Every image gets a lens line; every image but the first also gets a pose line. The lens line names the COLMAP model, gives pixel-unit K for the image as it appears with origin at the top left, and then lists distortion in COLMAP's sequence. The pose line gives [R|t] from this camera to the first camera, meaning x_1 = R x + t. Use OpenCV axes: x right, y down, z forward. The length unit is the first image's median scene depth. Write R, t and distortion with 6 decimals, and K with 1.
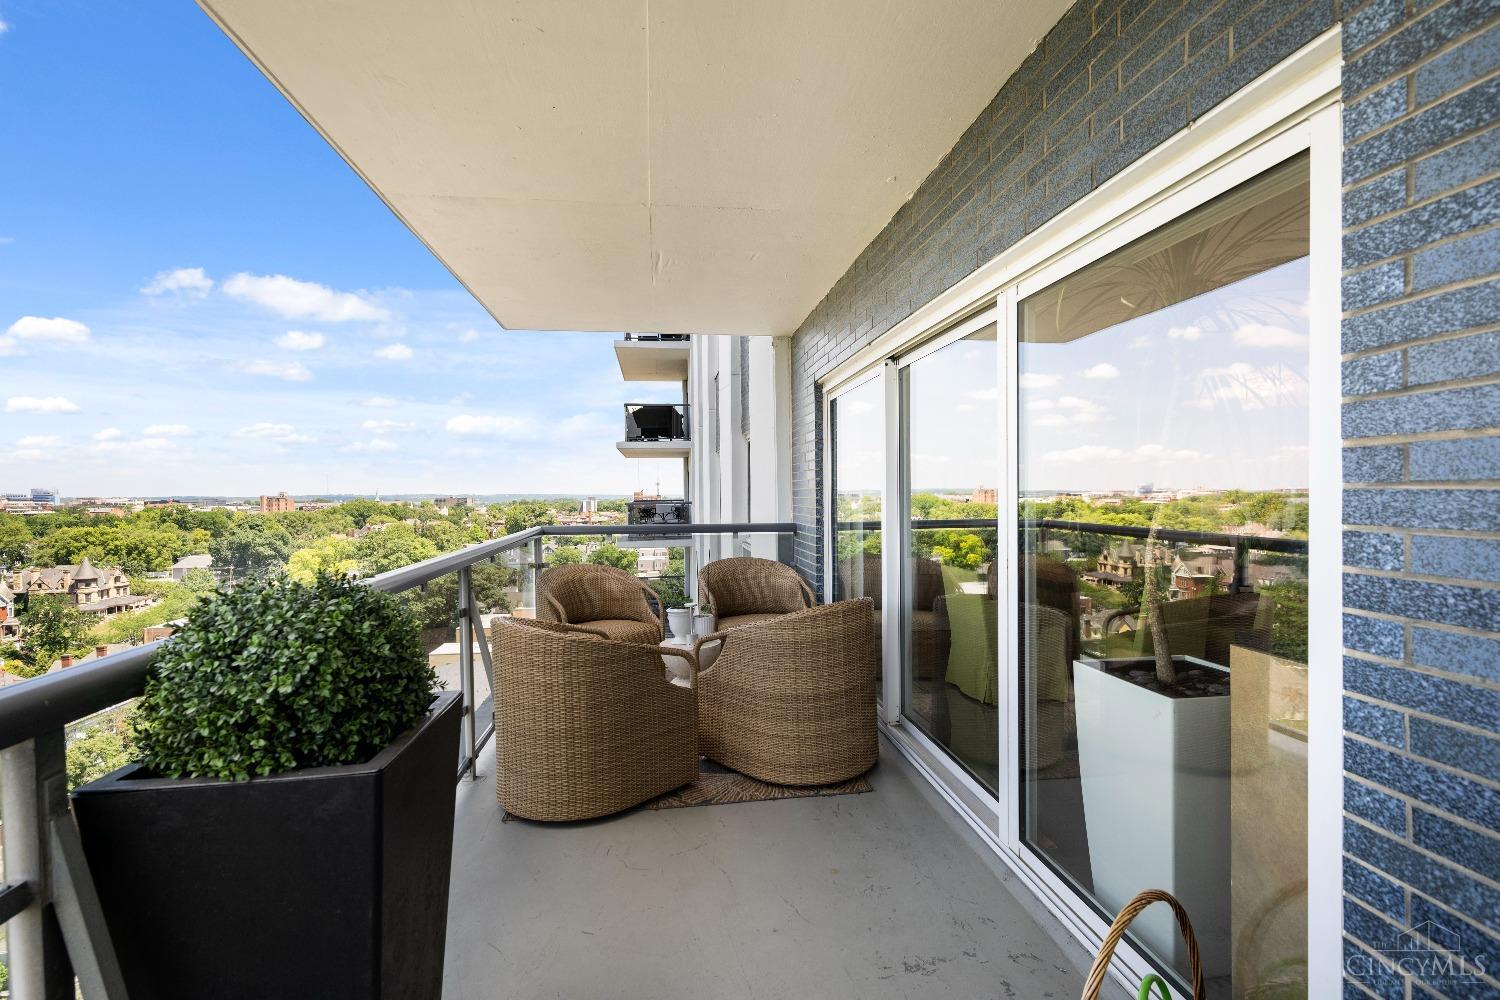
lens RADIAL K [[679.0, 0, 743.5], [0, 679.0, 498.8], [0, 0, 1]] dist [-0.012268, 0.000144]
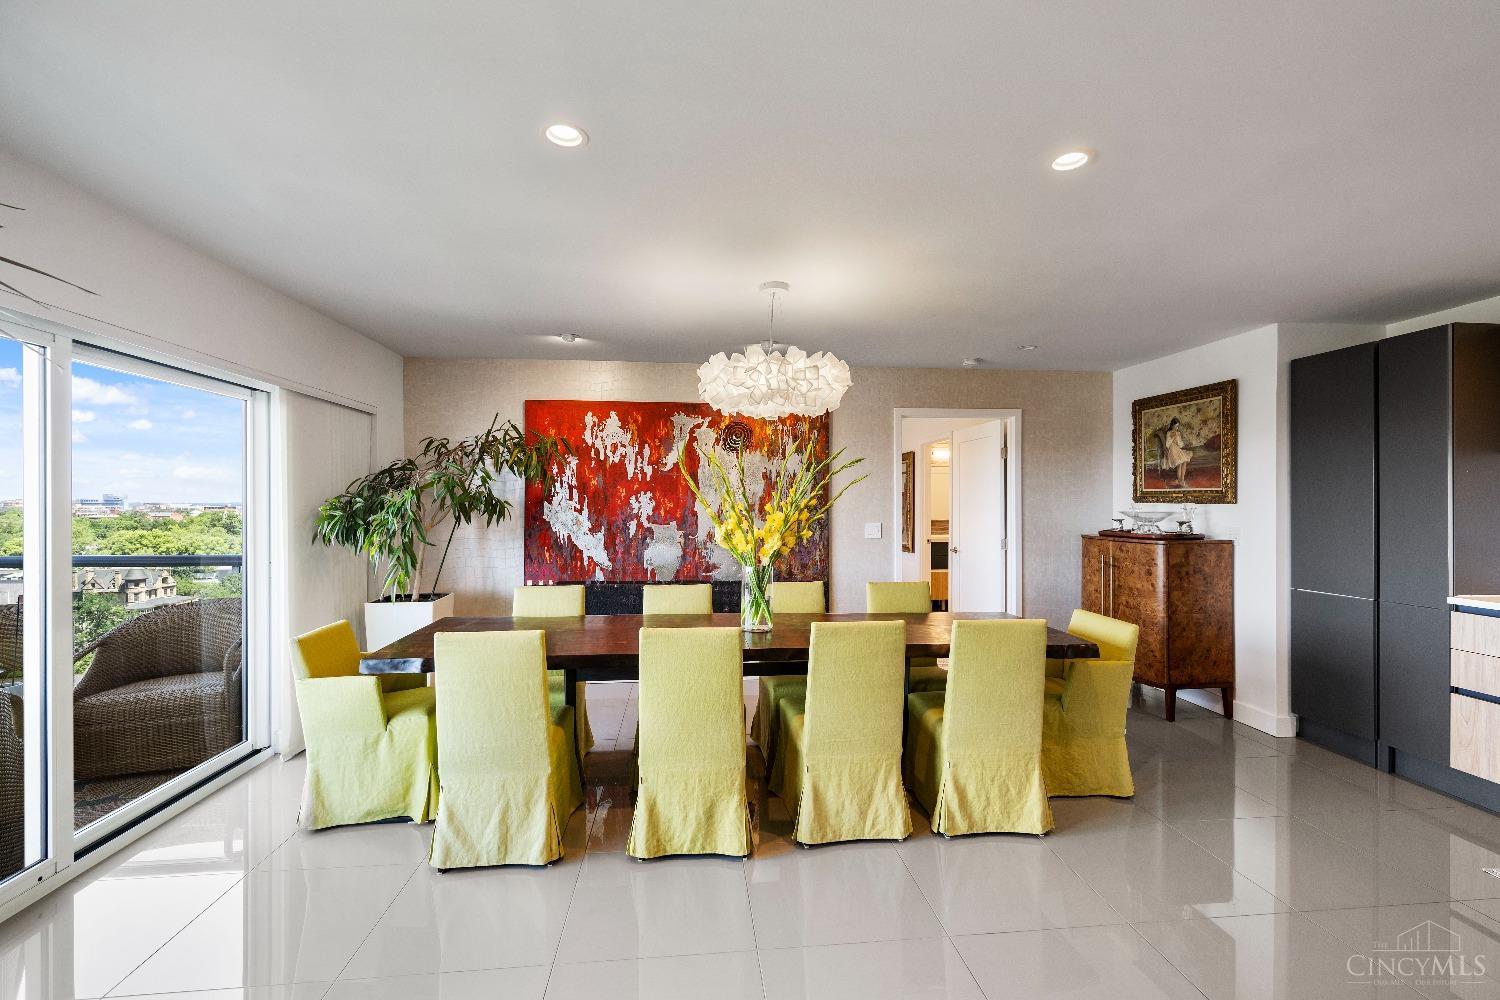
lens RADIAL K [[652.6, 0, 749.1], [0, 652.6, 494.8], [0, 0, 1]] dist [0.001715, 0.000091]
pose [[0.999494, 0.009839, -0.030235, 0.883084], [-0.010537, 0.999680, -0.022996, -0.040057], [0.029999, 0.023303, 0.999278, -0.412468]]
